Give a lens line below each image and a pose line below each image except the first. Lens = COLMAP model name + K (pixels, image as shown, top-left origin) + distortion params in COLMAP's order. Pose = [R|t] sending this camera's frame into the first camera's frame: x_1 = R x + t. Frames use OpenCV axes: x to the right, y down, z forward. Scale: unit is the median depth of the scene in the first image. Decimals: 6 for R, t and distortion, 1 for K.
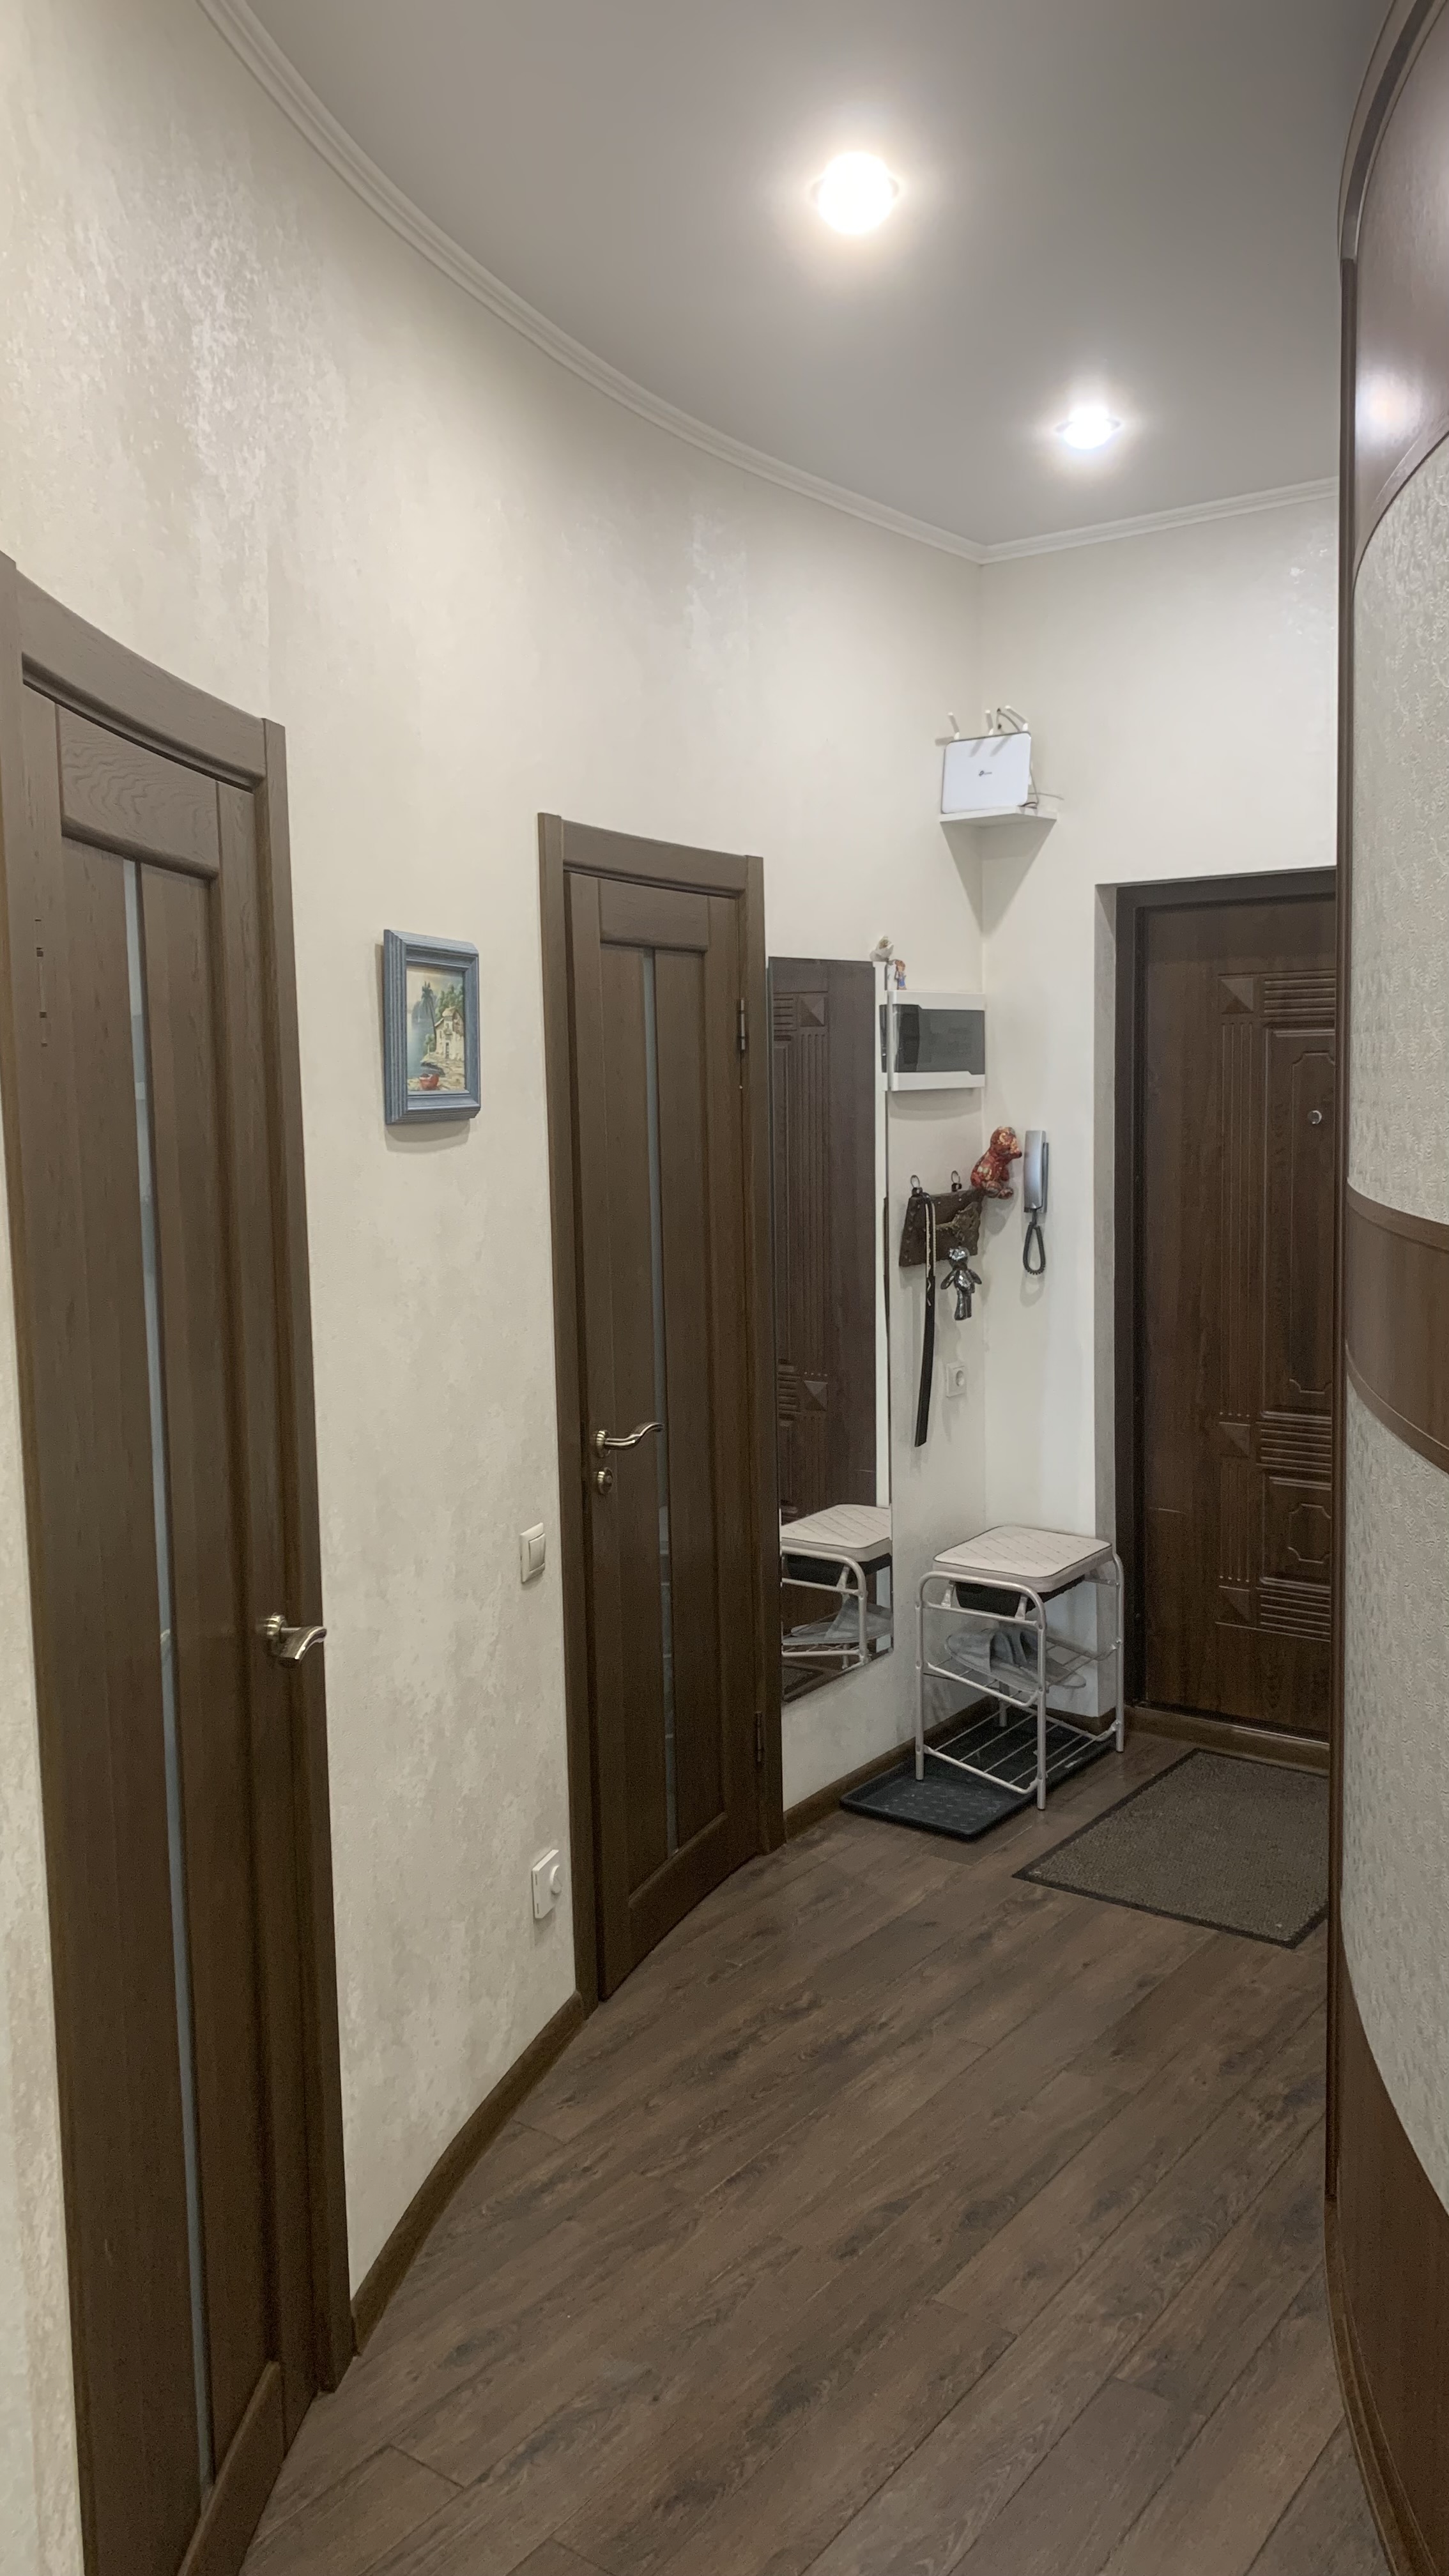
lens RADIAL K [[1962.6, 0, 721.9], [0, 1962.6, 1334.9], [0, 0, 1]] dist [0.042146, -0.006509]
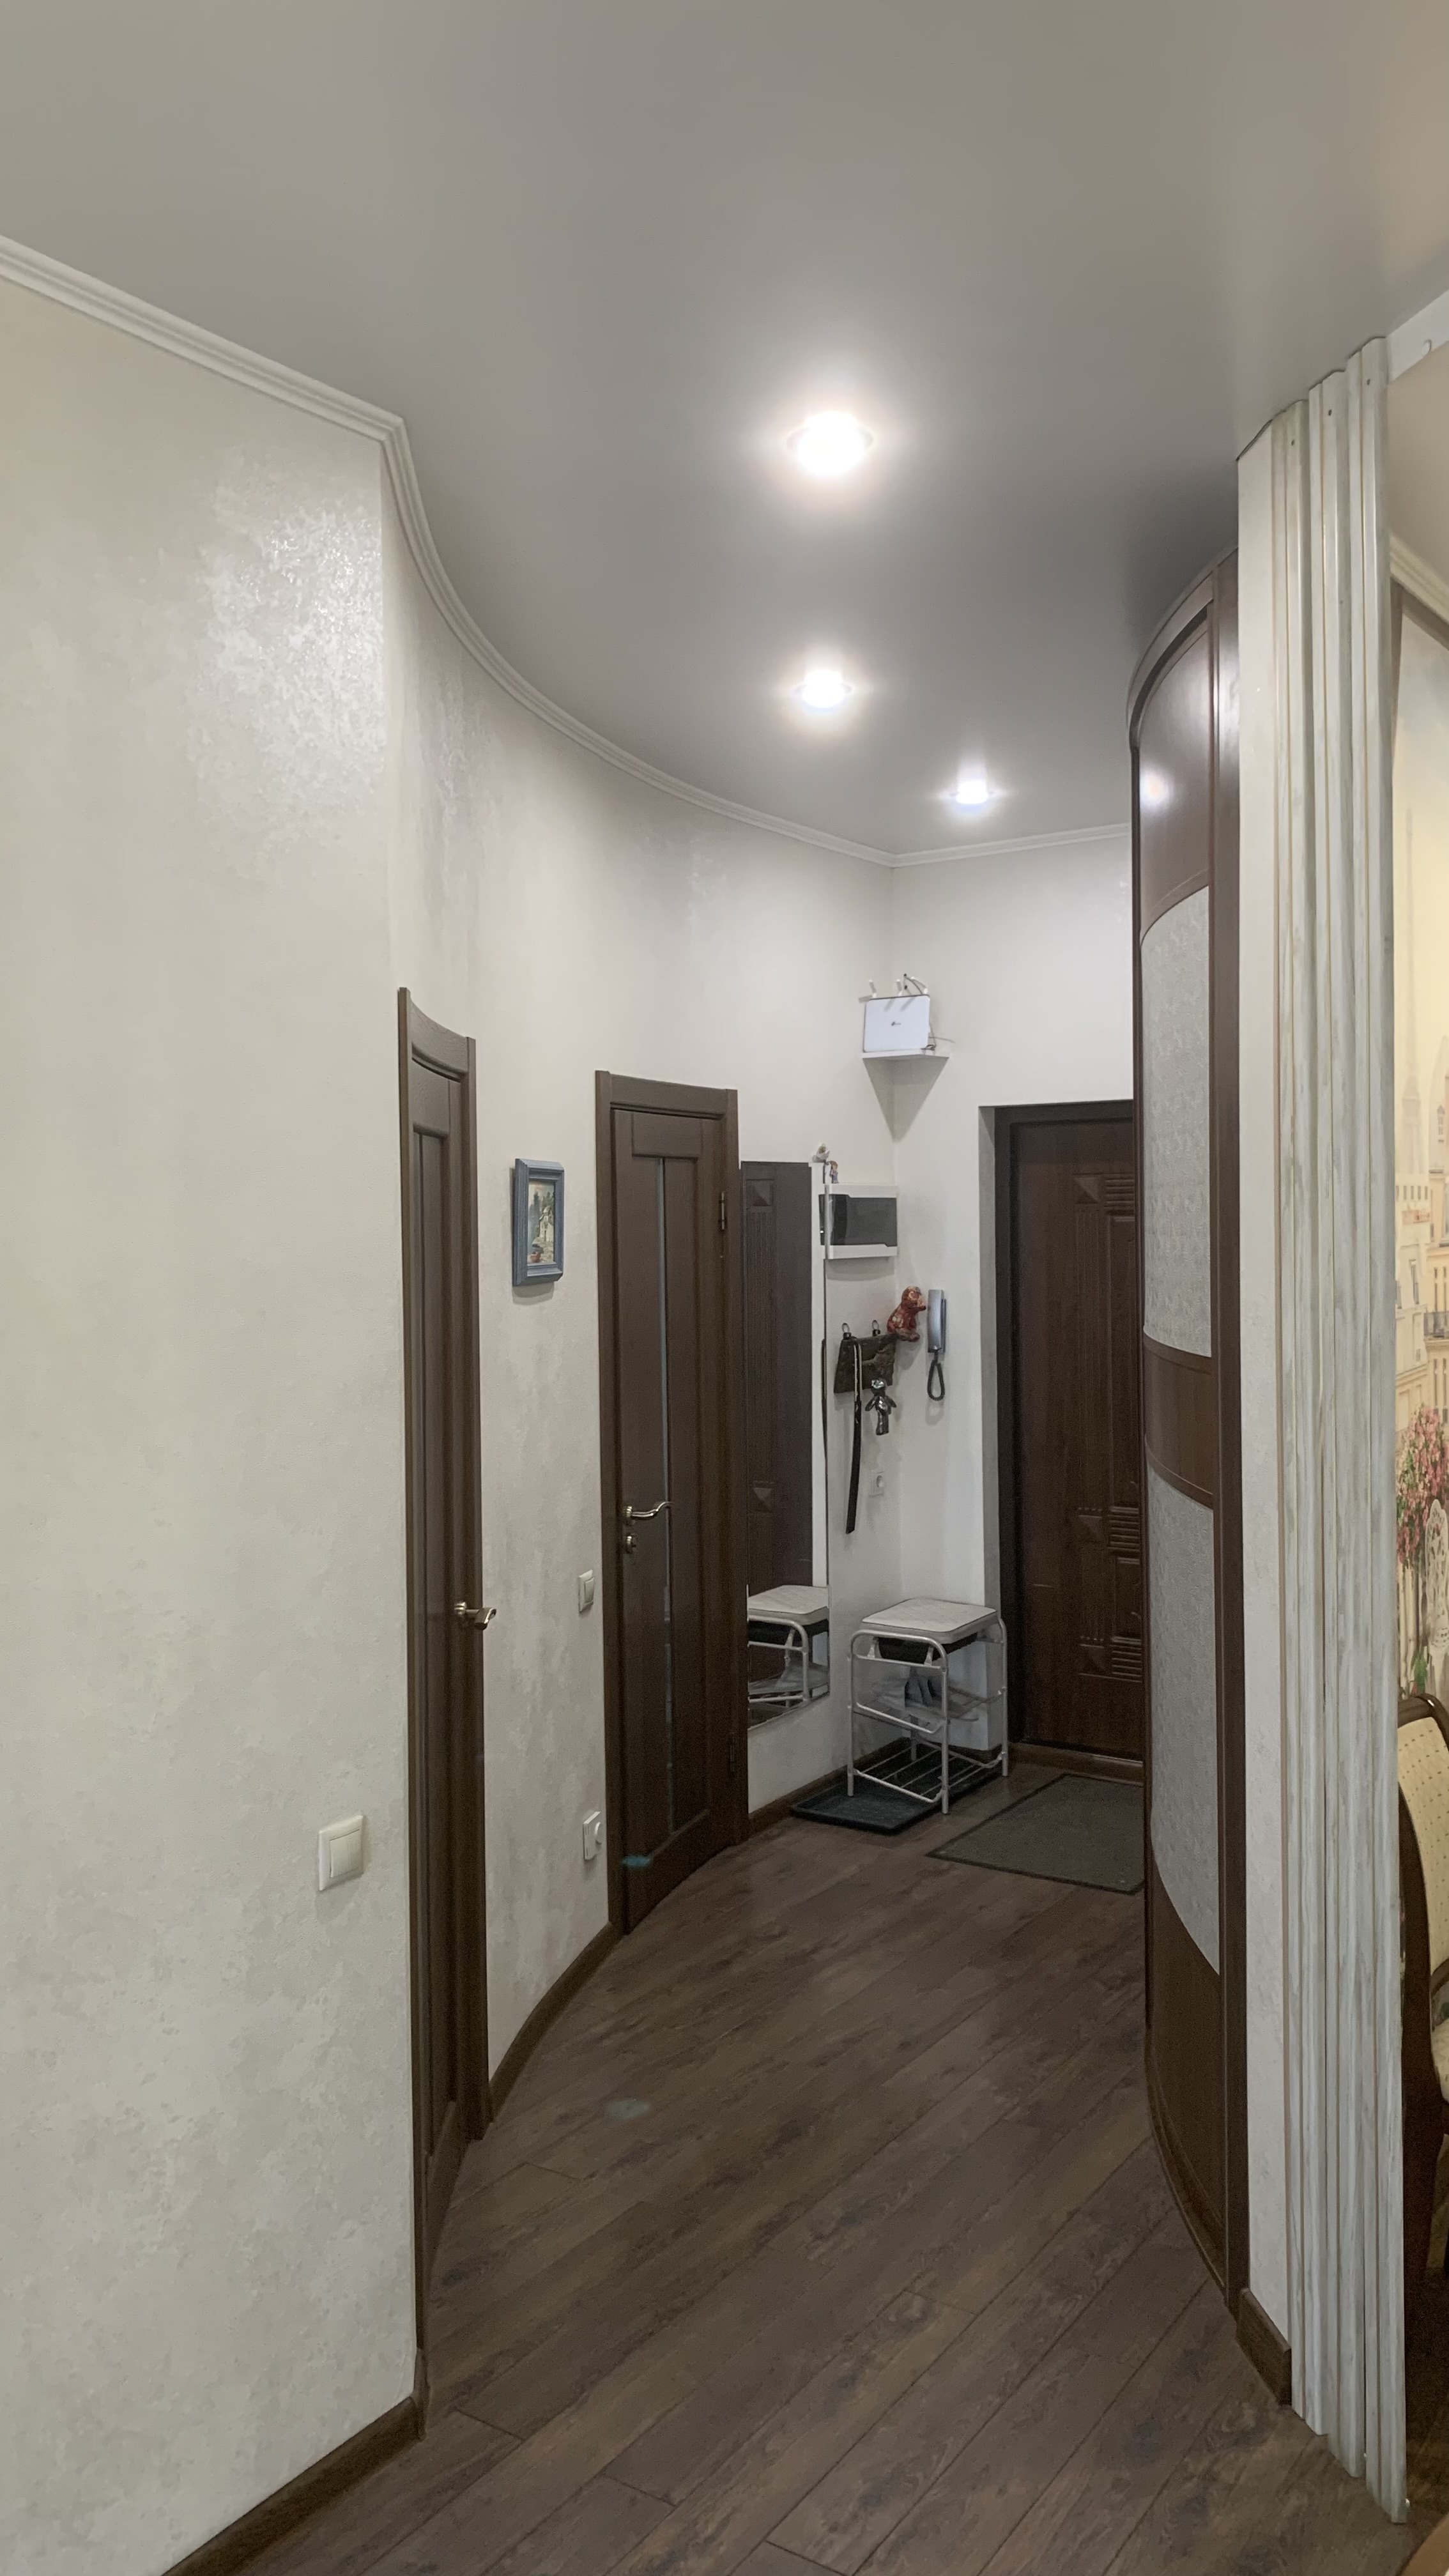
lens RADIAL K [[1973.4, 0, 724.5], [0, 1973.4, 1288.0], [0, 0, 1]] dist [0.003093, 0.001312]
pose [[0.998238, 0.007569, 0.058860, -0.061134], [-0.001669, 0.995021, -0.099649, 0.026998], [-0.059321, 0.099376, 0.993280, -0.309946]]
